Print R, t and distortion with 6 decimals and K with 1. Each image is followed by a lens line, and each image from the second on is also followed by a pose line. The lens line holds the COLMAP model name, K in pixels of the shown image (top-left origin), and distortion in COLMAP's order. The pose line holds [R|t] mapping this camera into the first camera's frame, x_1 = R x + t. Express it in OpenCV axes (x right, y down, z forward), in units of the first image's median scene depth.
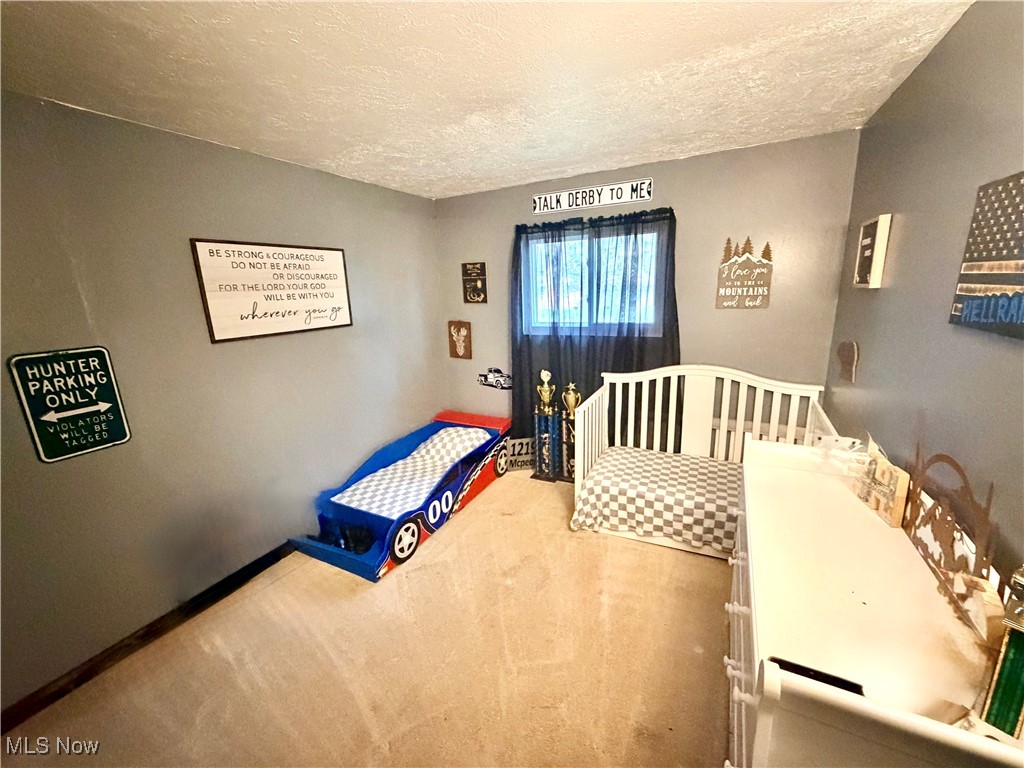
lens RADIAL K [[406.8, 0, 511.4], [0, 406.8, 382.1], [0, 0, 1]] dist [0.001085, -0.000159]
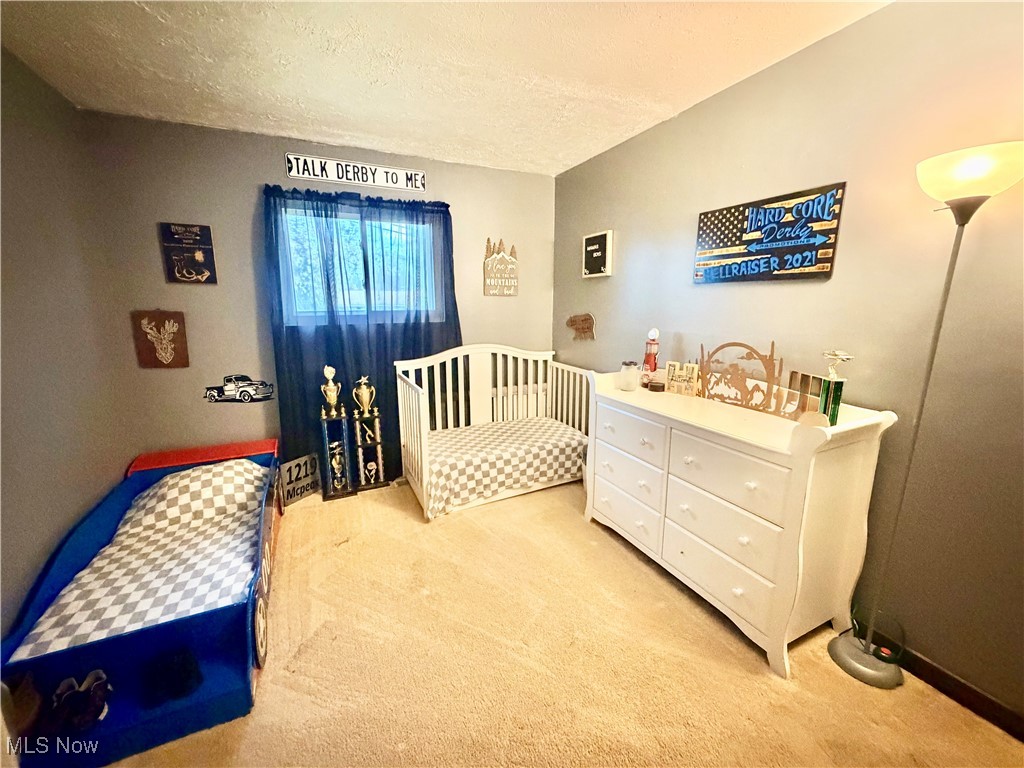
lens RADIAL K [[406.8, 0, 509.3], [0, 406.8, 380.9], [0, 0, 1]] dist [0.001085, -0.000159]
pose [[0.605232, -0.116323, 0.787504, -0.390419], [0.162962, 0.986420, 0.020461, 0.049220], [-0.779190, 0.115950, 0.615969, 0.214528]]
